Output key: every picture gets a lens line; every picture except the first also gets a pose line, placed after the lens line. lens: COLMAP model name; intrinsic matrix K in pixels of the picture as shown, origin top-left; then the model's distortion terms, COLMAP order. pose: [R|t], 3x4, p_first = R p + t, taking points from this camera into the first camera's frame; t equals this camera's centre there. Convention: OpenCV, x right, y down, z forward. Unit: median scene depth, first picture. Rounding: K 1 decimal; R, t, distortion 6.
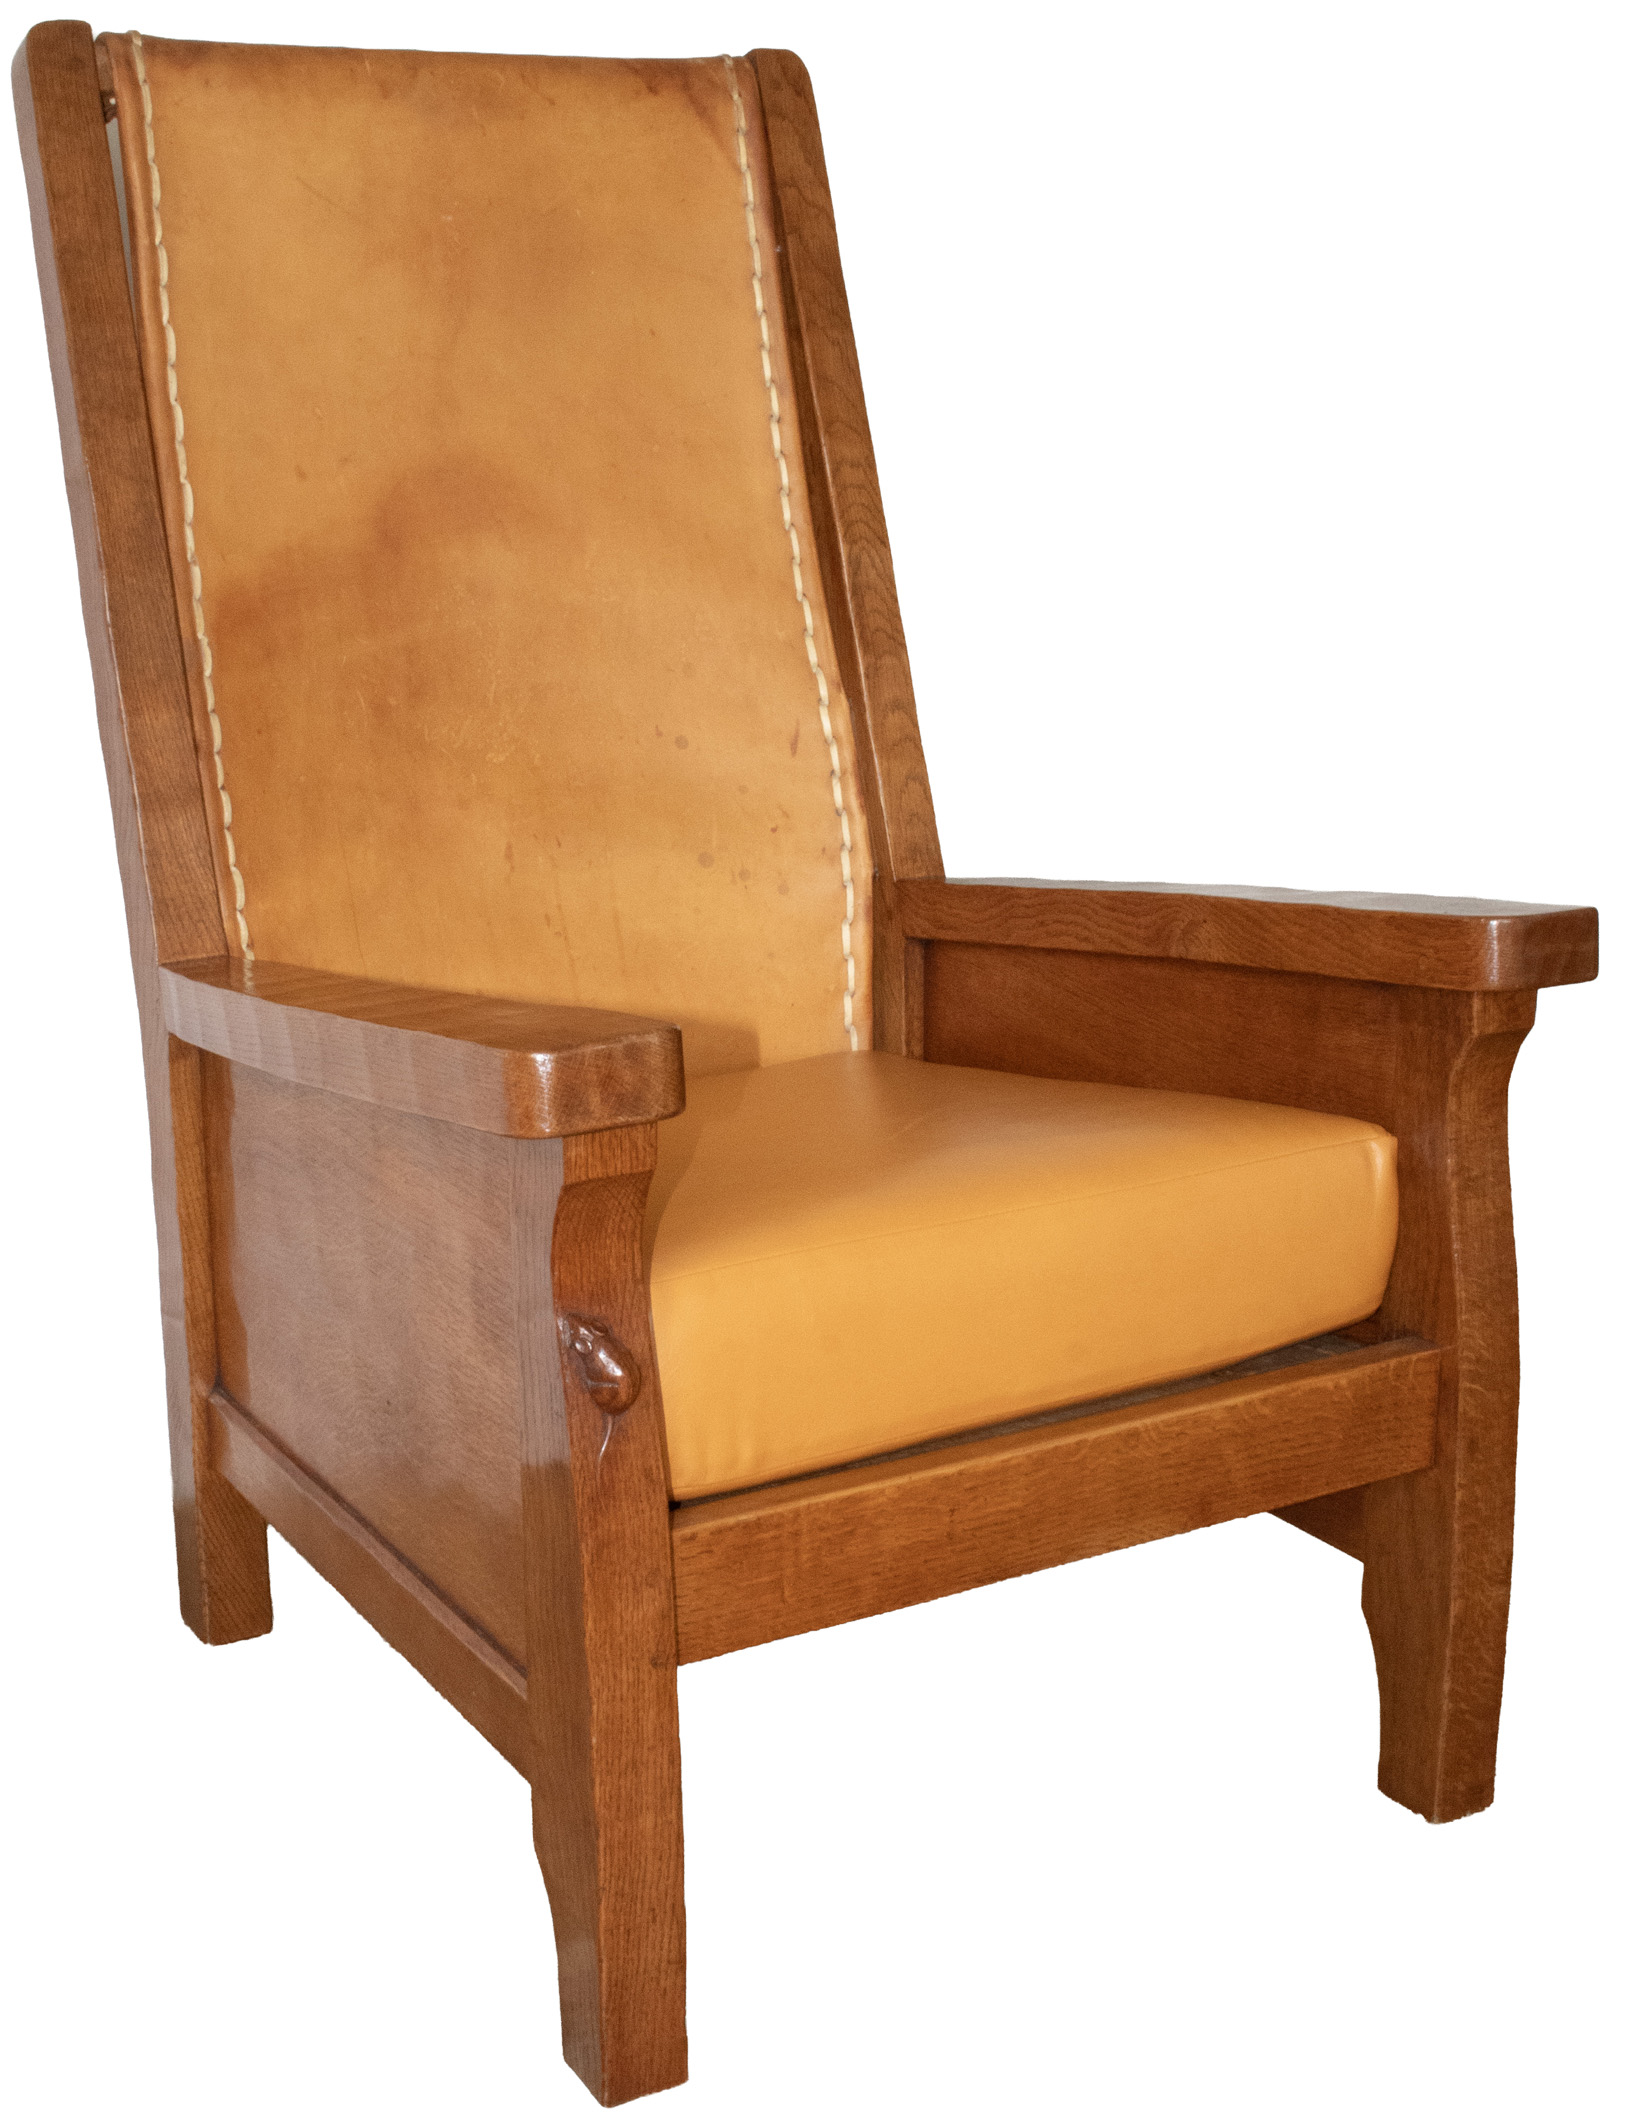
lens RADIAL K [[2763.7, 0, 693.1], [0, 2763.7, 1032.8], [0, 0, 1]] dist [-0.147827, 0.100167]
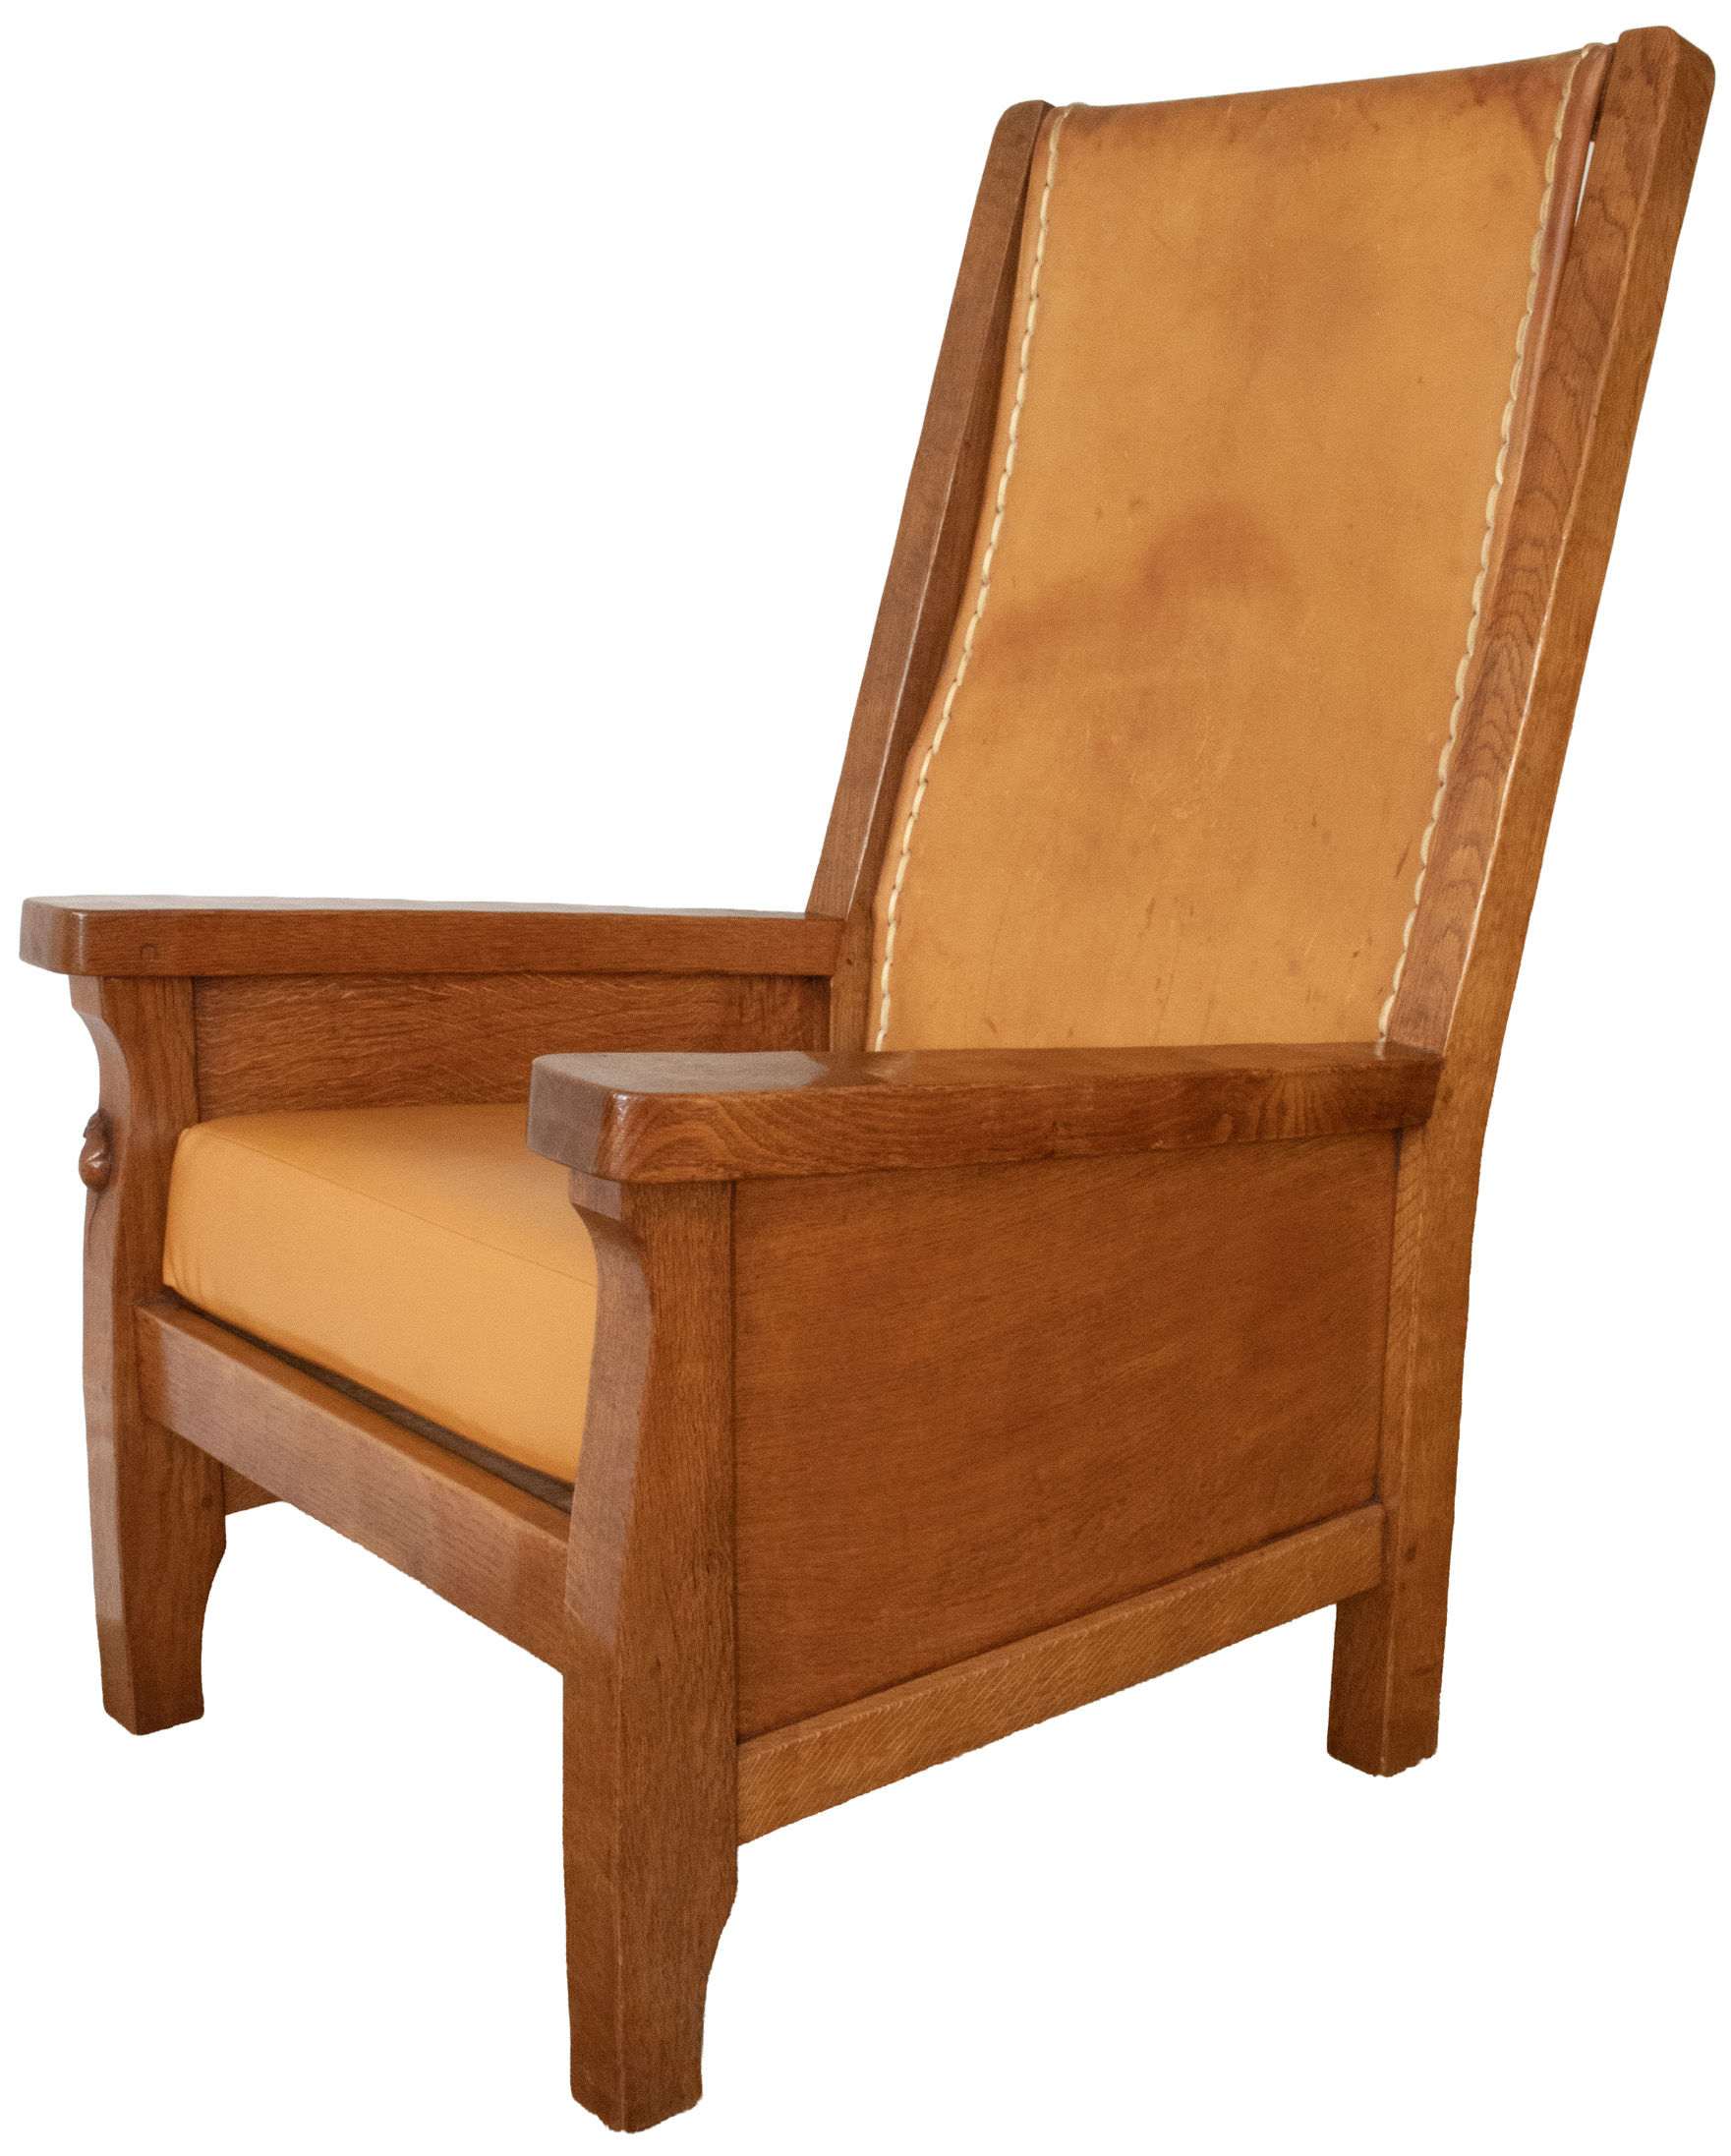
lens RADIAL K [[2744.8, 0, 814.7], [0, 2744.8, 1083.3], [0, 0, 1]] dist [-0.169305, 0.180119]
pose [[0.181839, 0.243068, -0.952813, 0.911791], [-0.233912, 0.951845, 0.198180, -0.182523], [0.955102, 0.186837, 0.229940, 0.718928]]
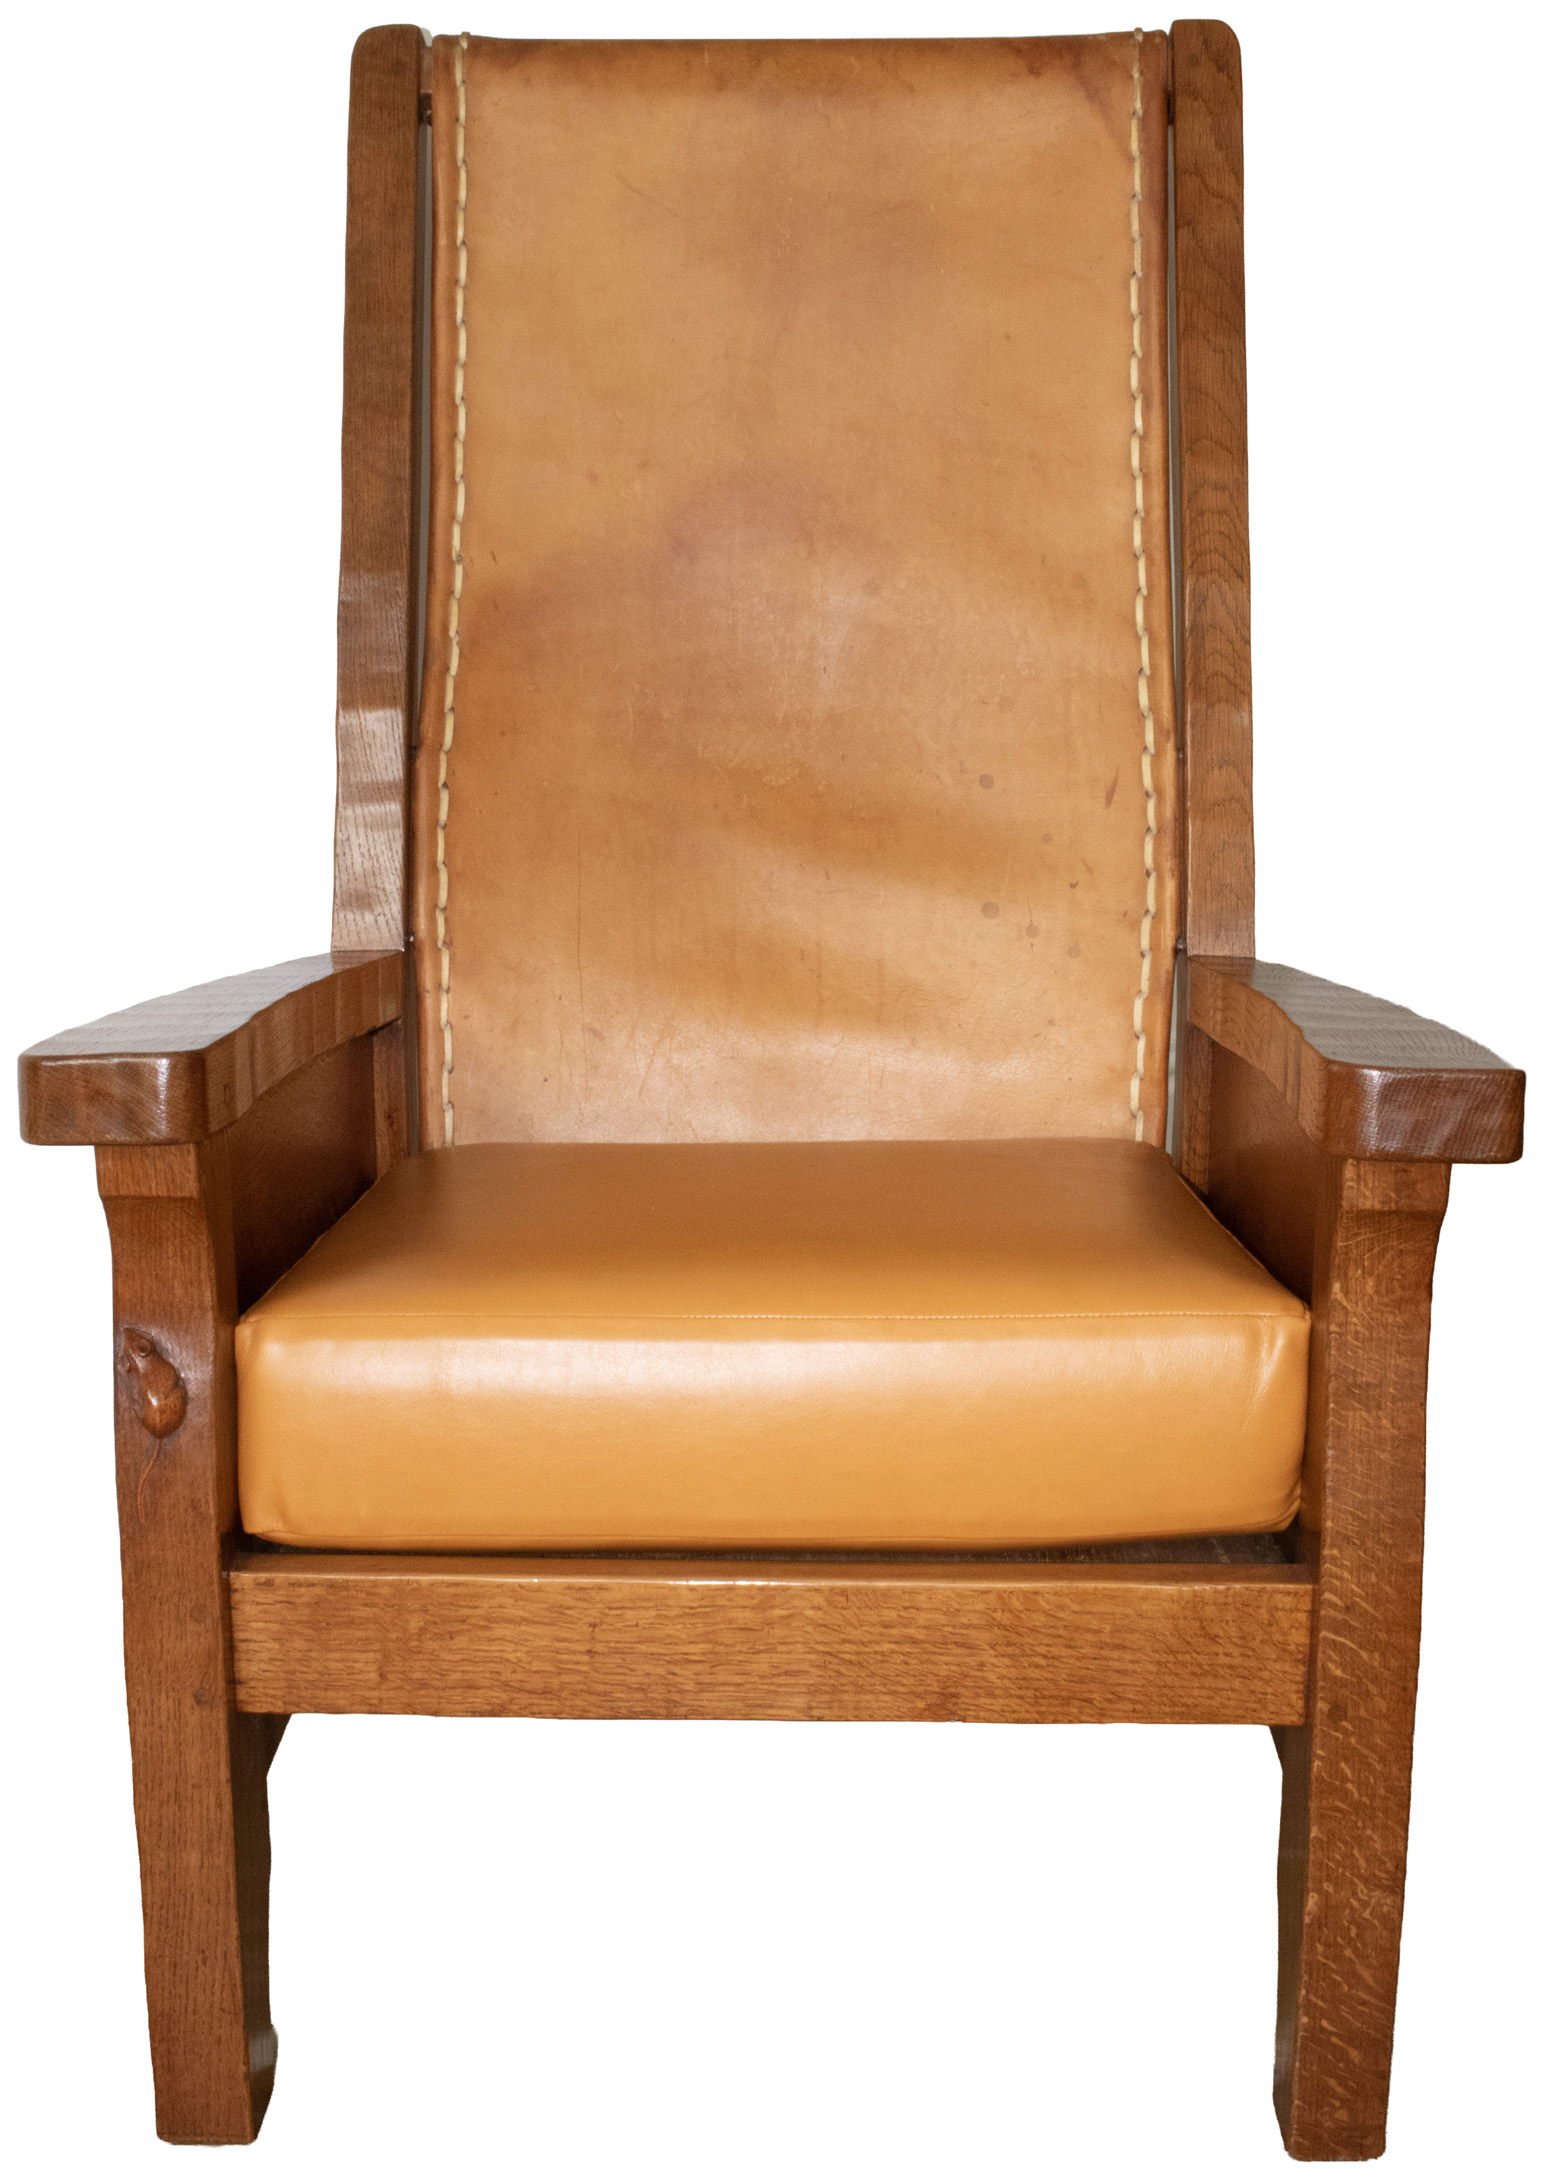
lens RADIAL K [[2810.5, 0, 773.4], [0, 2810.5, 1055.7], [0, 0, 1]] dist [-0.115769, 0.071262]
pose [[0.864409, 0.128112, -0.486194, 0.443569], [-0.126710, 0.991289, 0.035927, -0.042963], [0.486561, 0.030550, 0.873112, 0.162812]]
